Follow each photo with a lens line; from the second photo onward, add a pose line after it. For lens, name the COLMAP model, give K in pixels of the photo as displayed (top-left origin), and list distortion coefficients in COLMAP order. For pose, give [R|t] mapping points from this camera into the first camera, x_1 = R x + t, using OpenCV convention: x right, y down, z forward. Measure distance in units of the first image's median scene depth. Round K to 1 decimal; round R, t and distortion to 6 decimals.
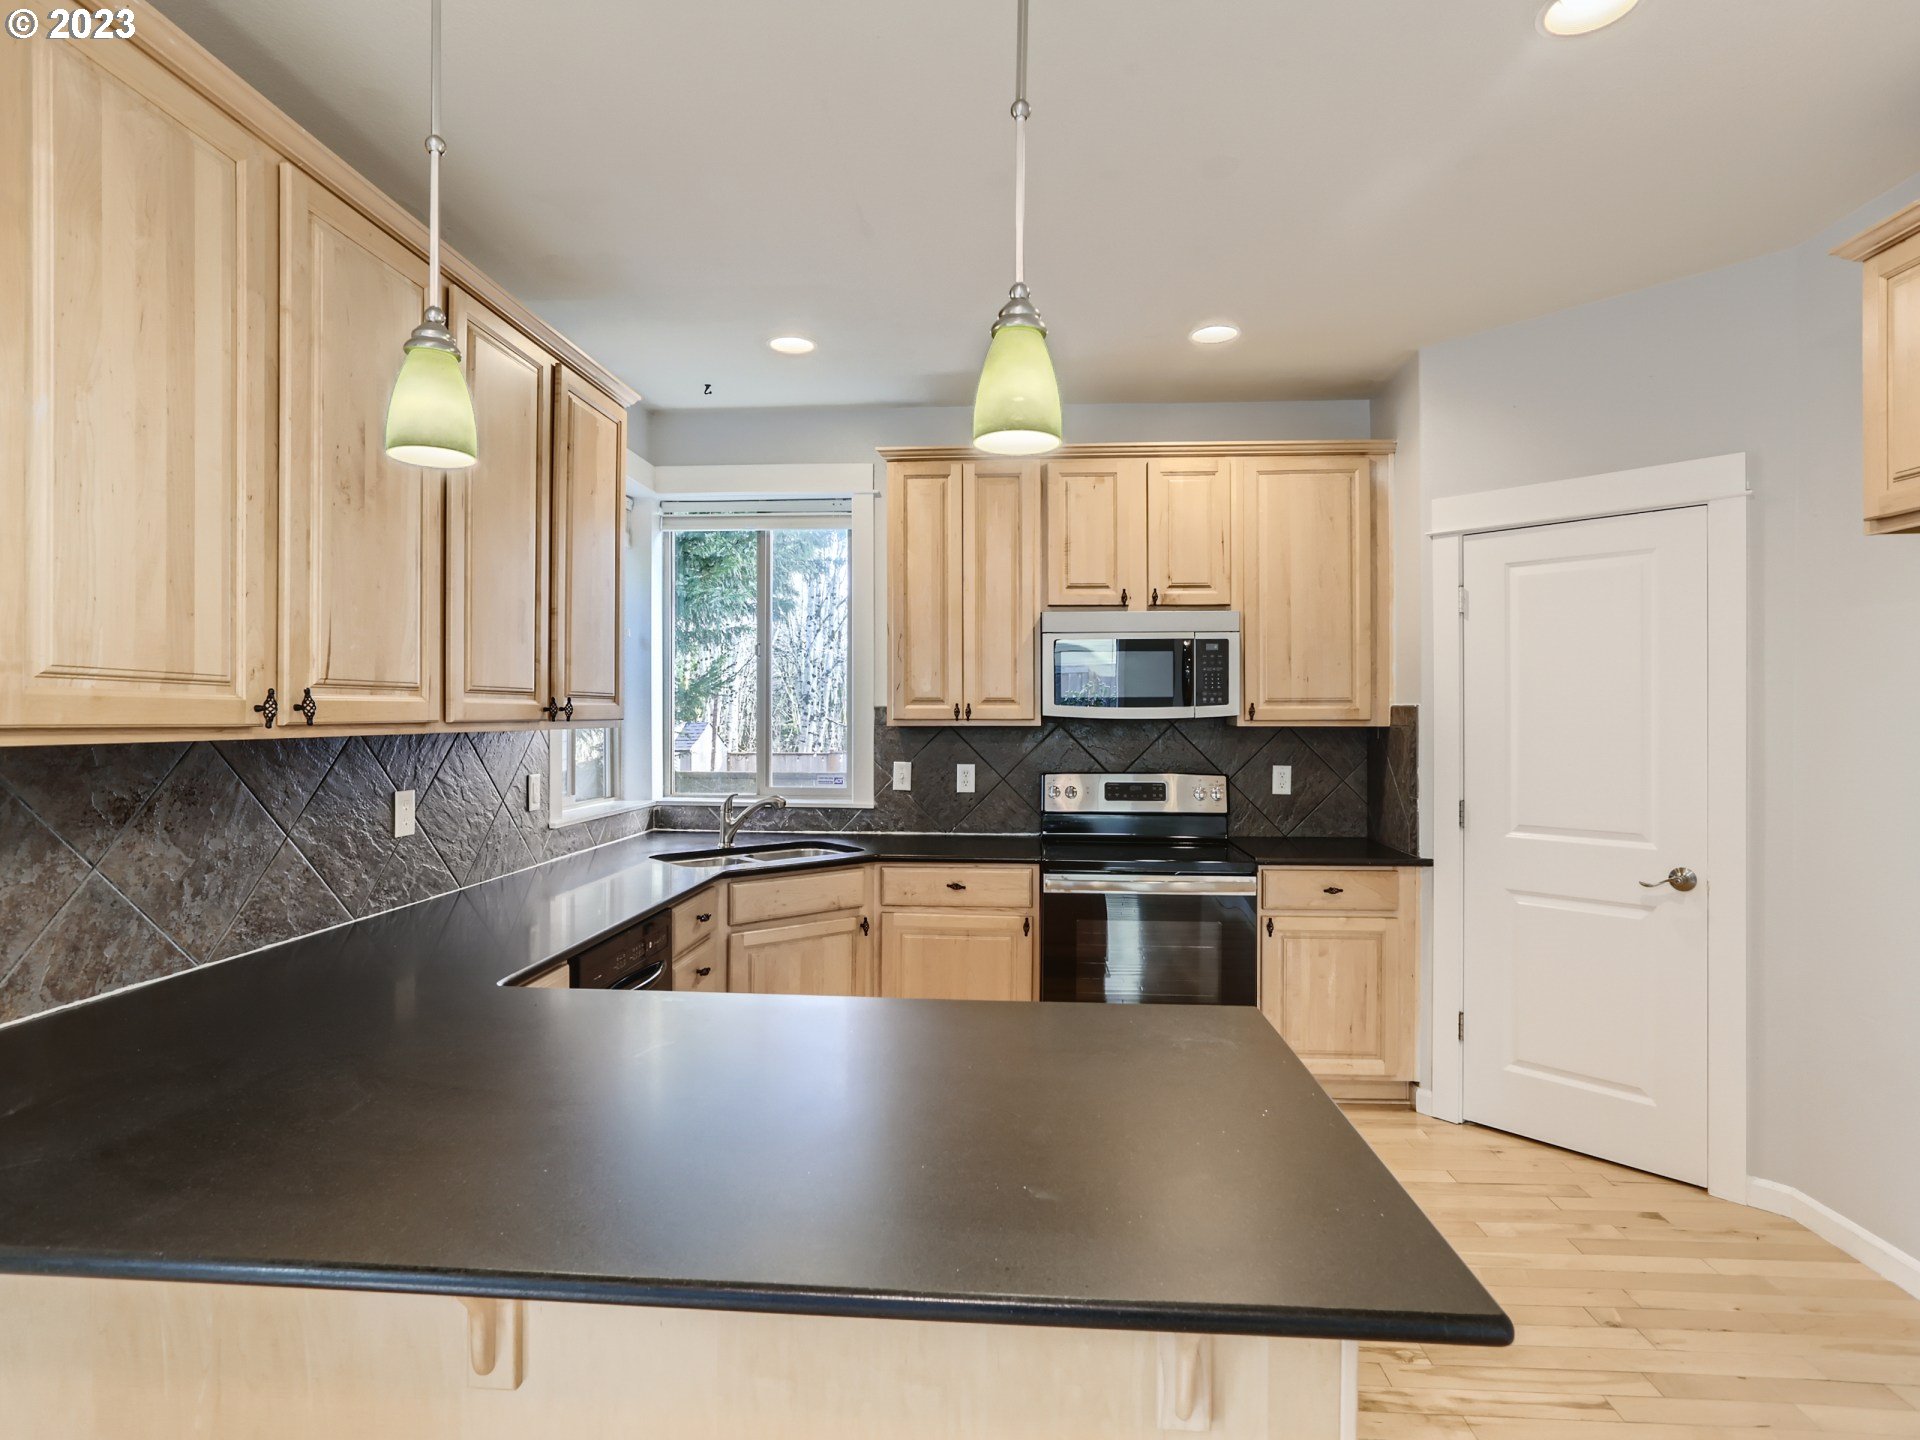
lens RADIAL K [[1046.2, 0, 959.3], [0, 1046.2, 695.9], [0, 0, 1]] dist [-0.033065, 0.019652]
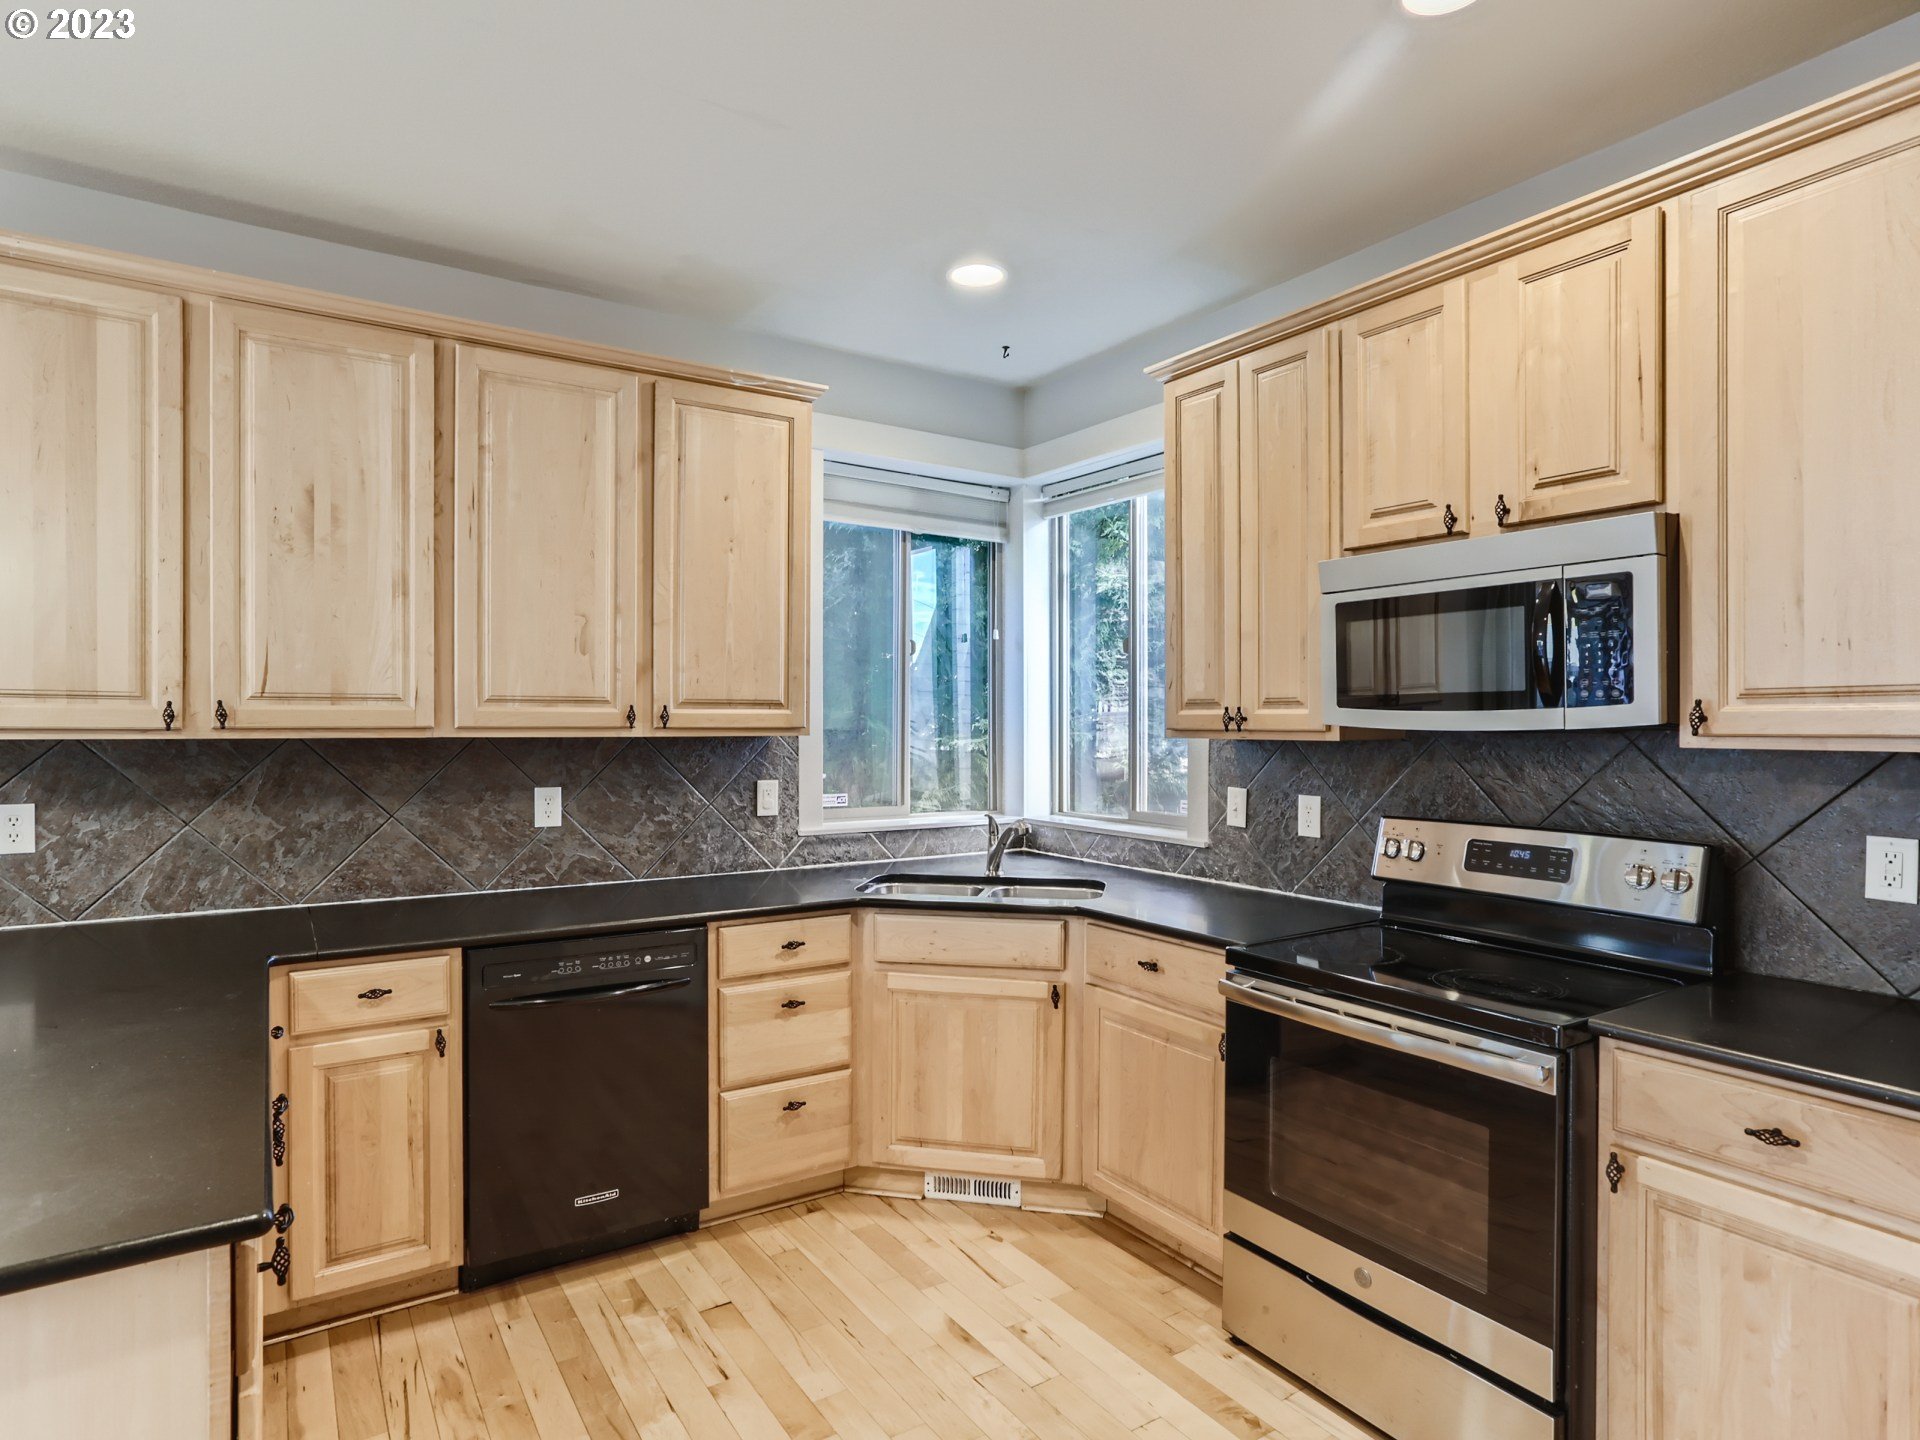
lens RADIAL K [[1066.0, 0, 960.0], [0, 1066.0, 720.0], [0, 0, 1]] dist [-0.035599, 0.026432]
pose [[0.607276, -0.001080, -0.794491, 0.458881], [0.011832, 0.999900, 0.007684, 0.008514], [0.794403, -0.014067, 0.607228, 0.435334]]
